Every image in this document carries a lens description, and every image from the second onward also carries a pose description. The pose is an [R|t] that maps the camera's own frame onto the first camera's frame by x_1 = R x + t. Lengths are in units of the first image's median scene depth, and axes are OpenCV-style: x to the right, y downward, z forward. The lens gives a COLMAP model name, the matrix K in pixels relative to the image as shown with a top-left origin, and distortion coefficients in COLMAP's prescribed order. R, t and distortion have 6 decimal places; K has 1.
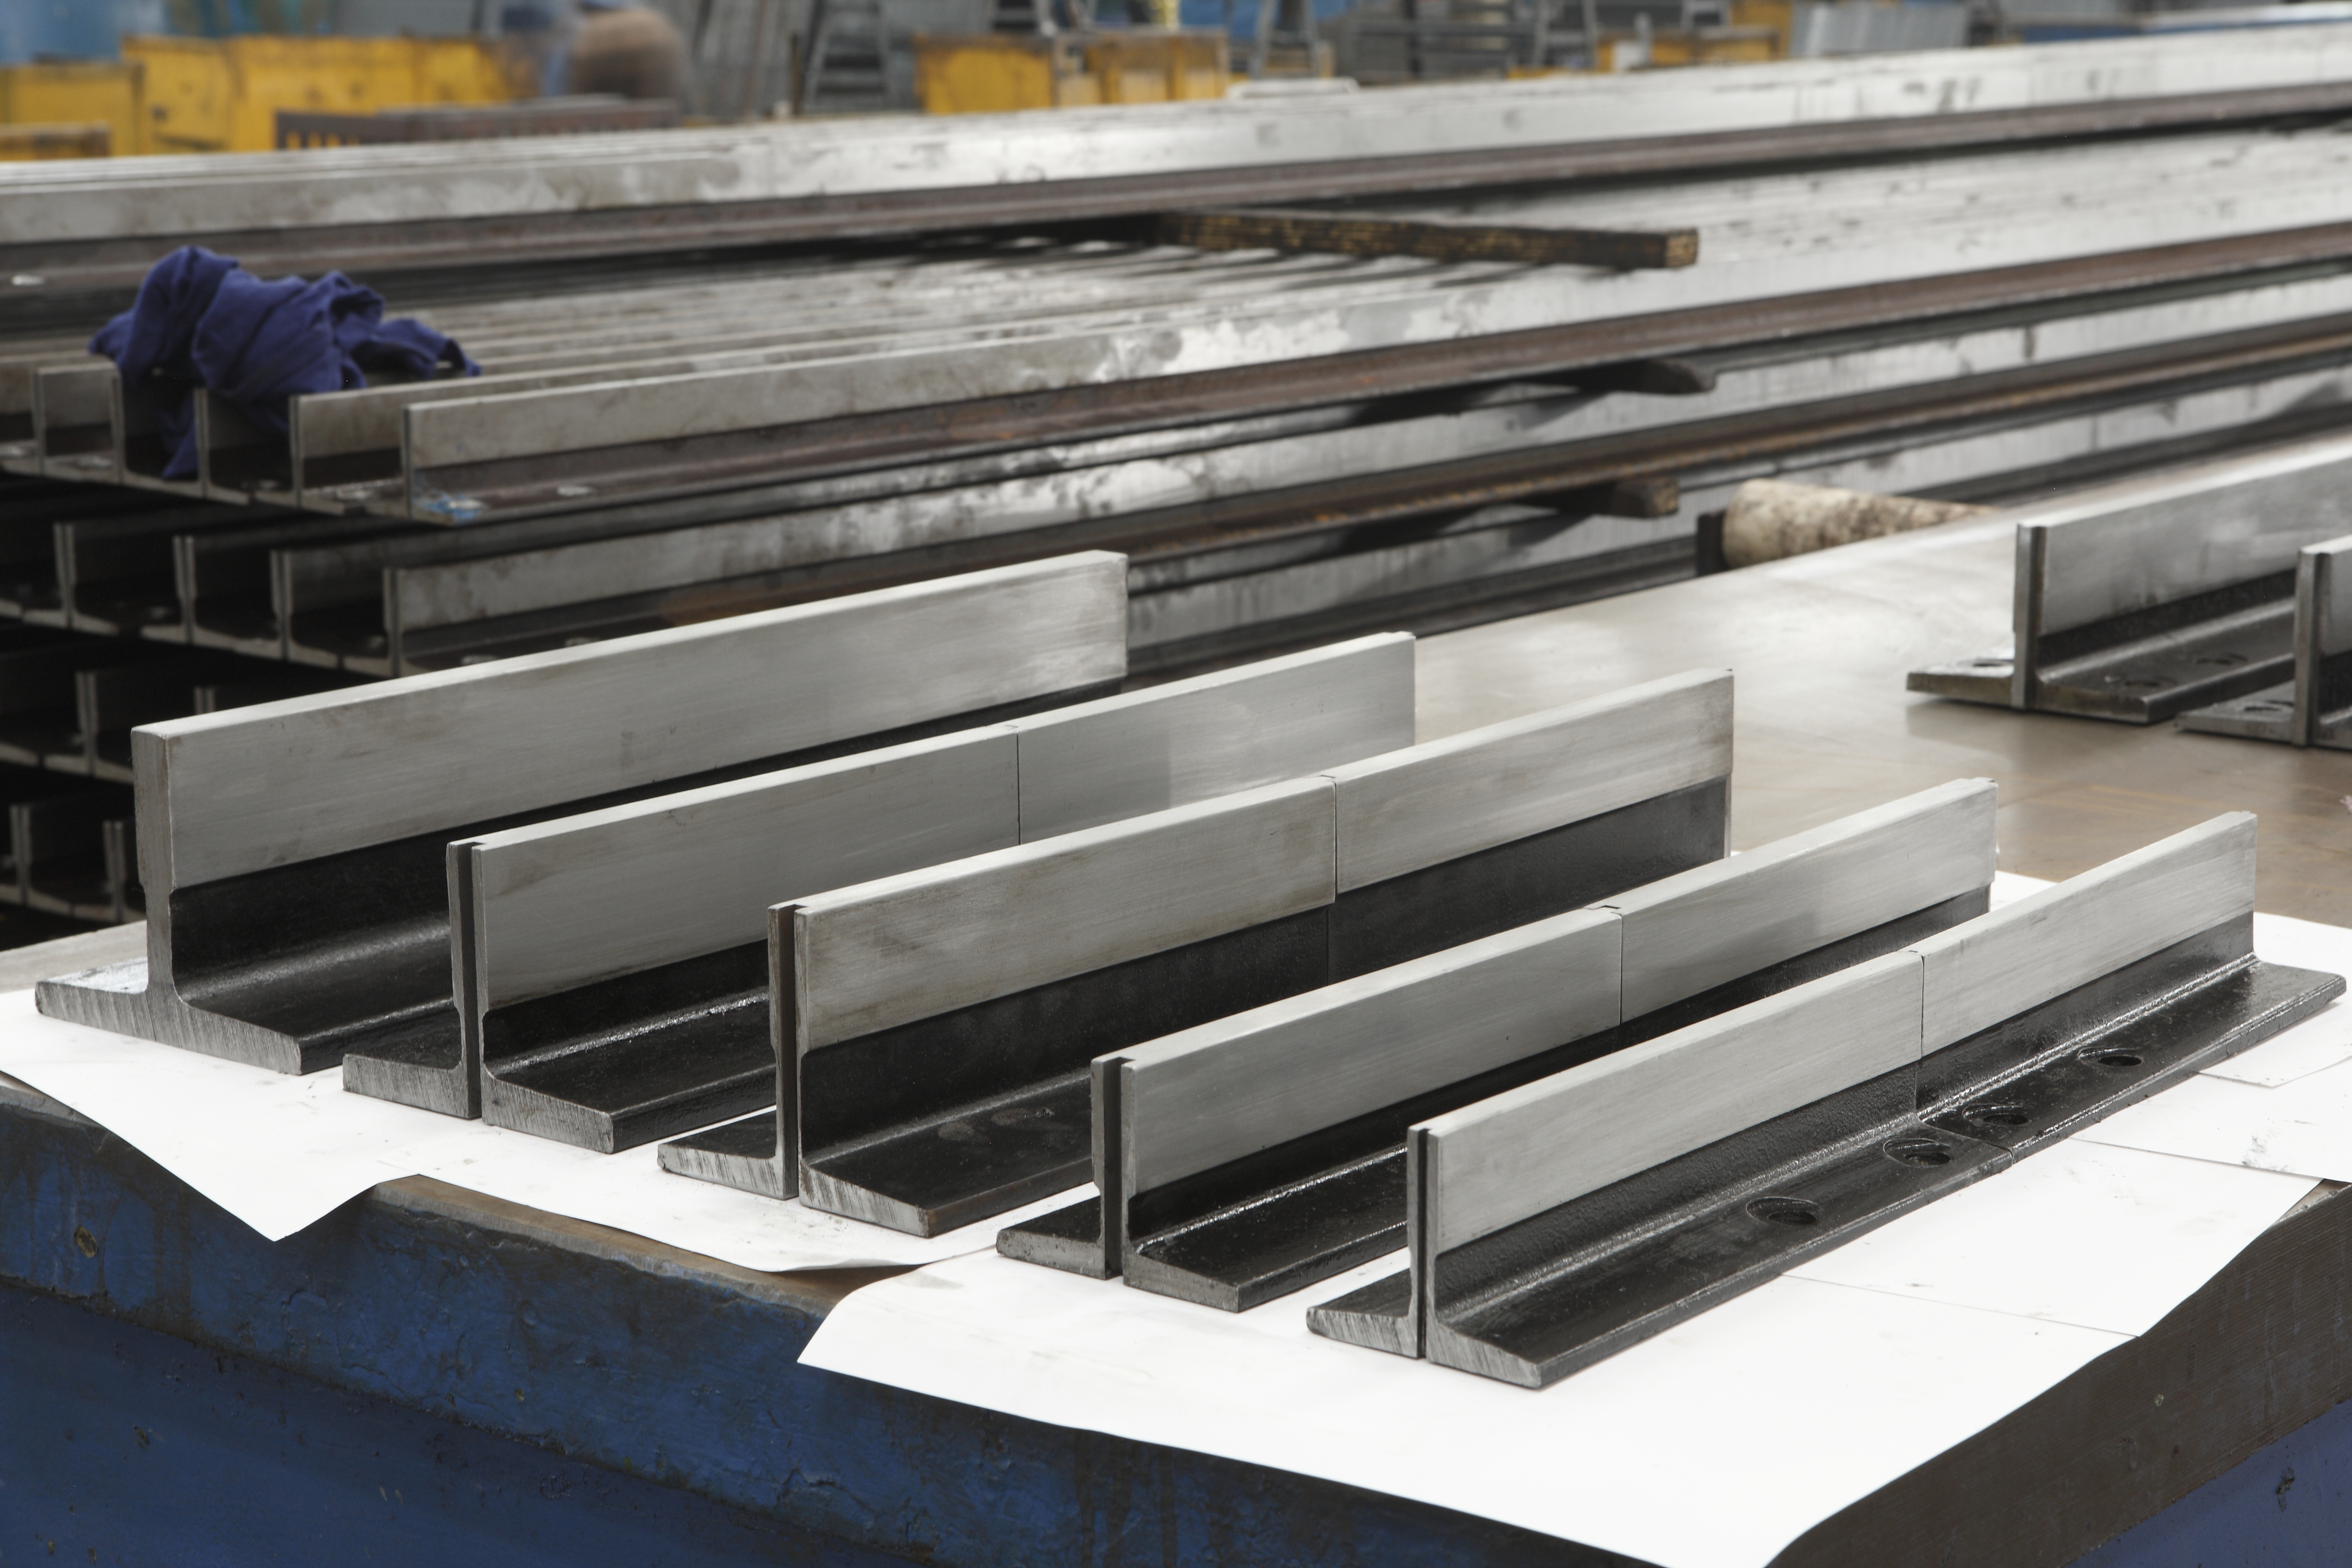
lens RADIAL K [[4258.2, 0, 1176.0], [0, 4258.2, 784.0], [0, 0, 1]] dist [0.251273, 0.095940]
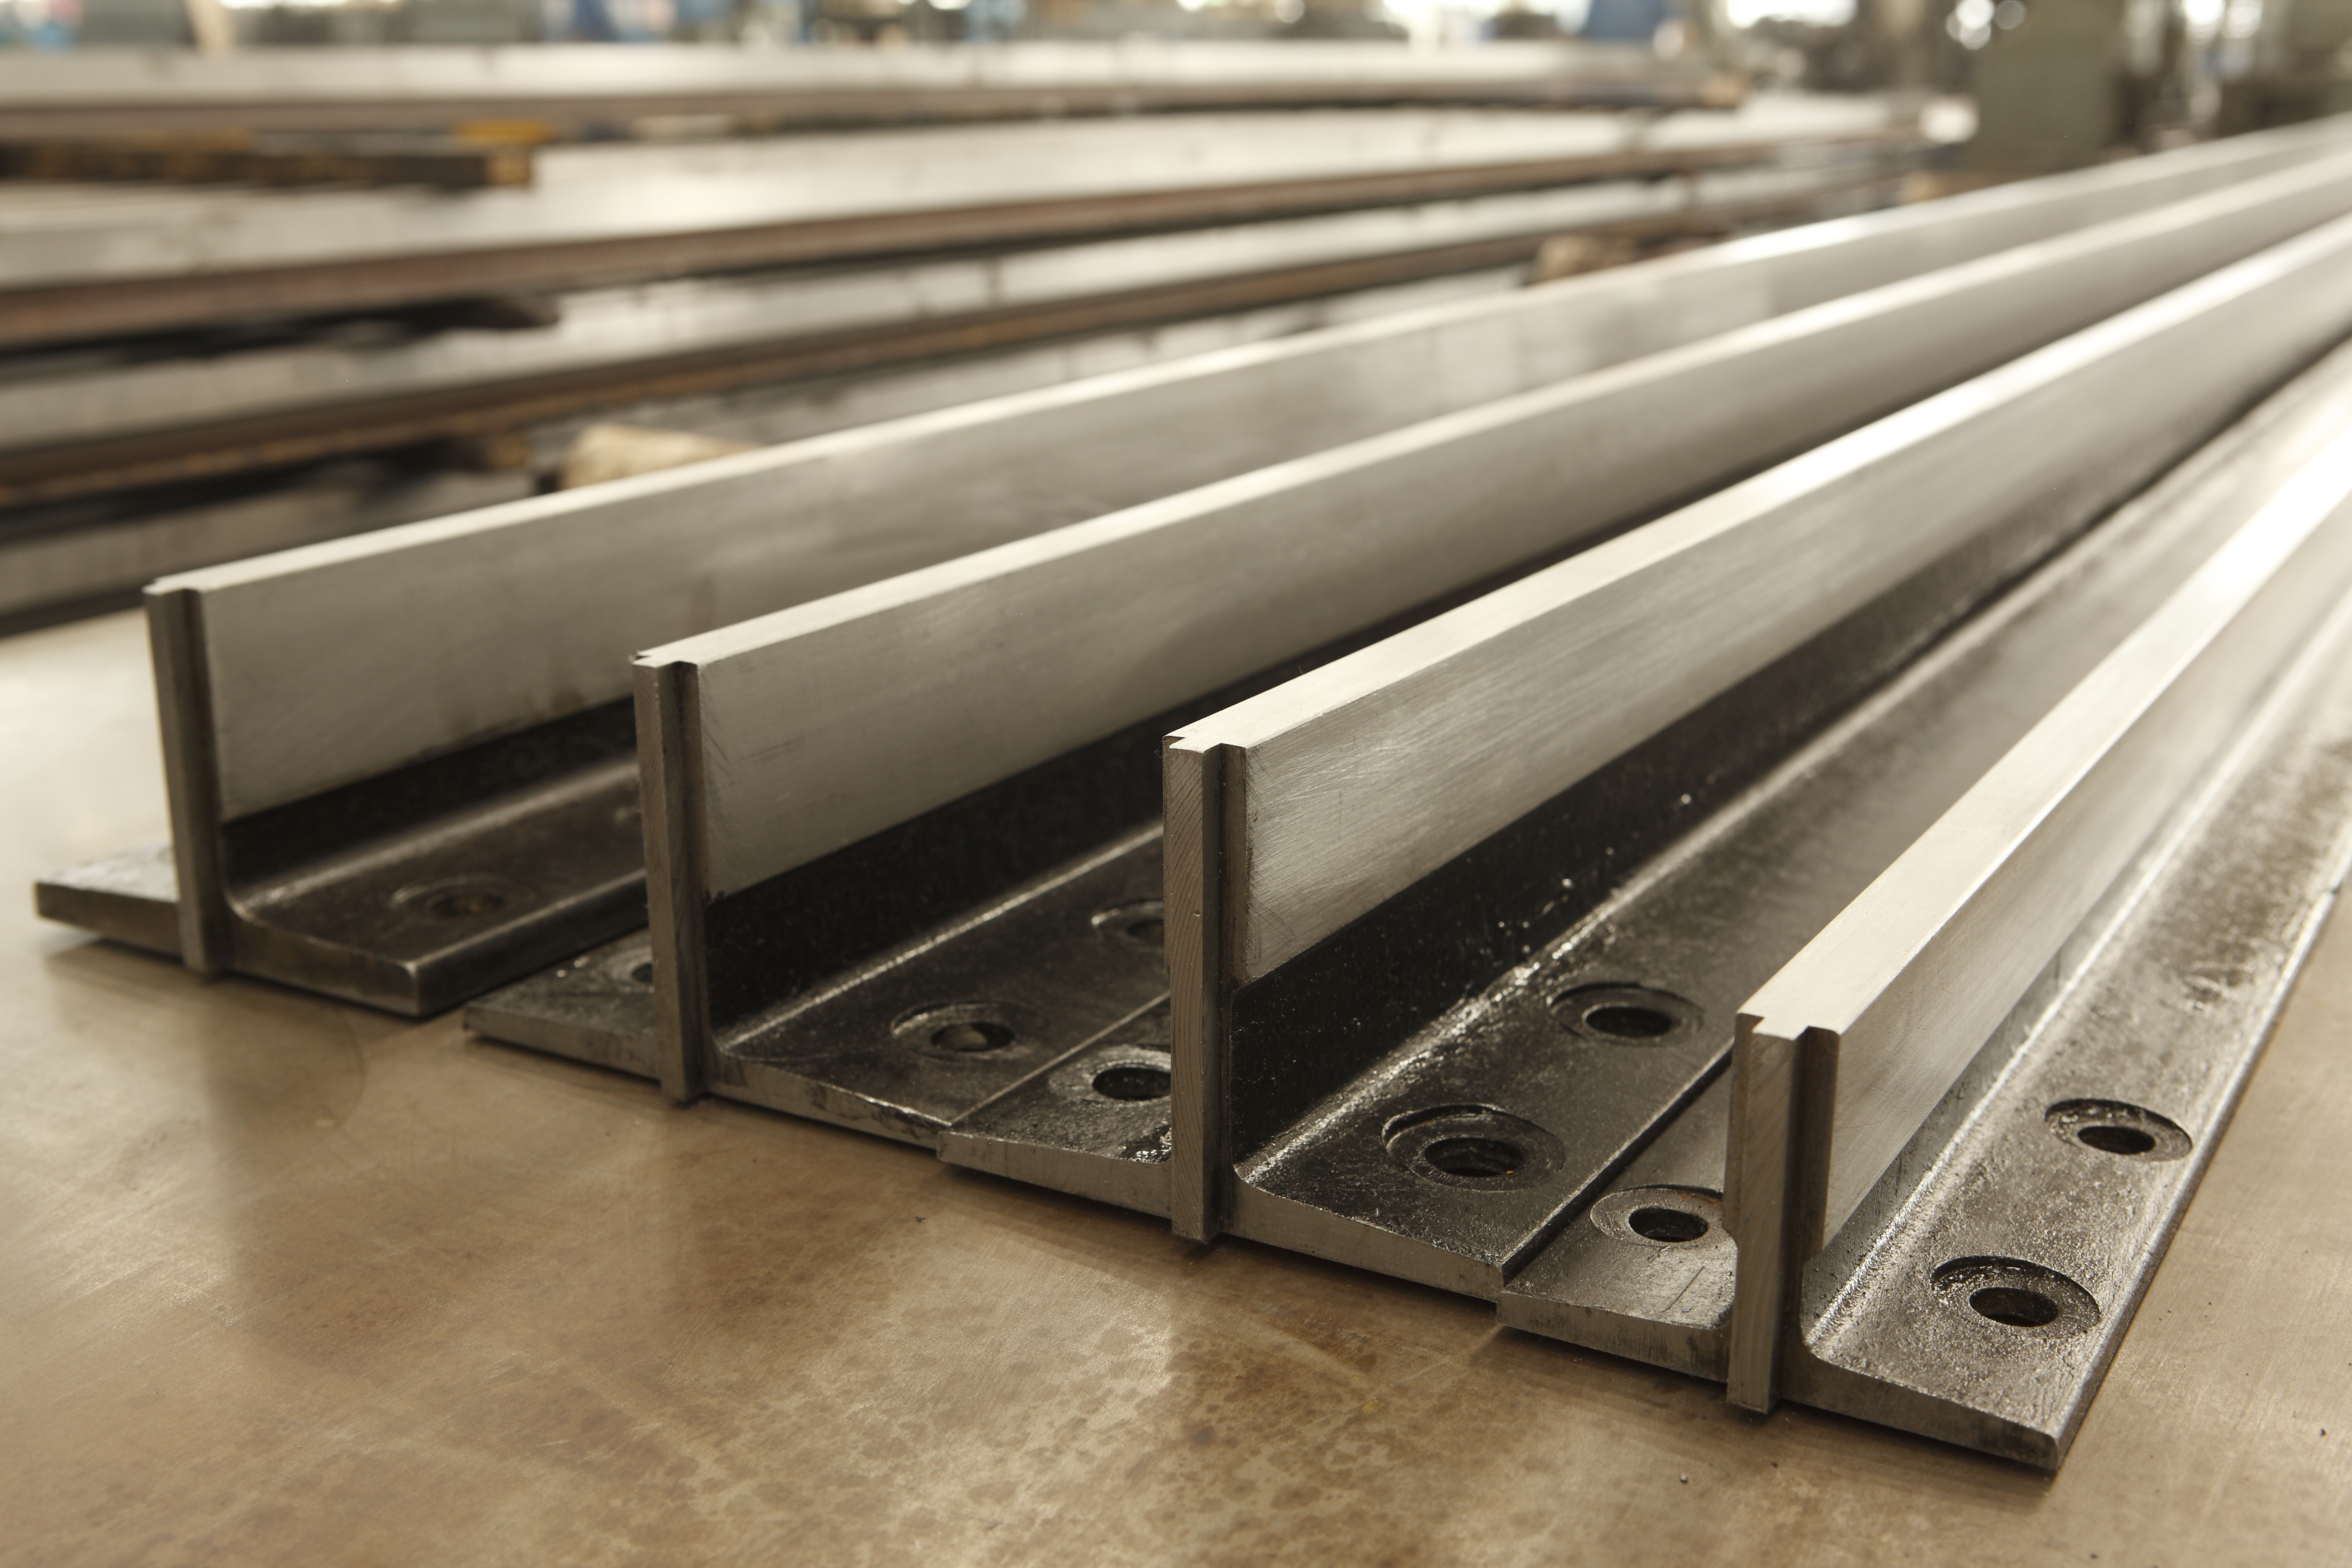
lens RADIAL K [[2641.5, 0, 1176.0], [0, 2641.5, 784.0], [0, 0, 1]] dist [-0.034704, 0.145863]
pose [[0.986994, -0.043845, 0.154664, 0.259032], [0.032335, 0.996571, 0.076166, -0.057115], [-0.157473, -0.070174, 0.985027, 0.700850]]
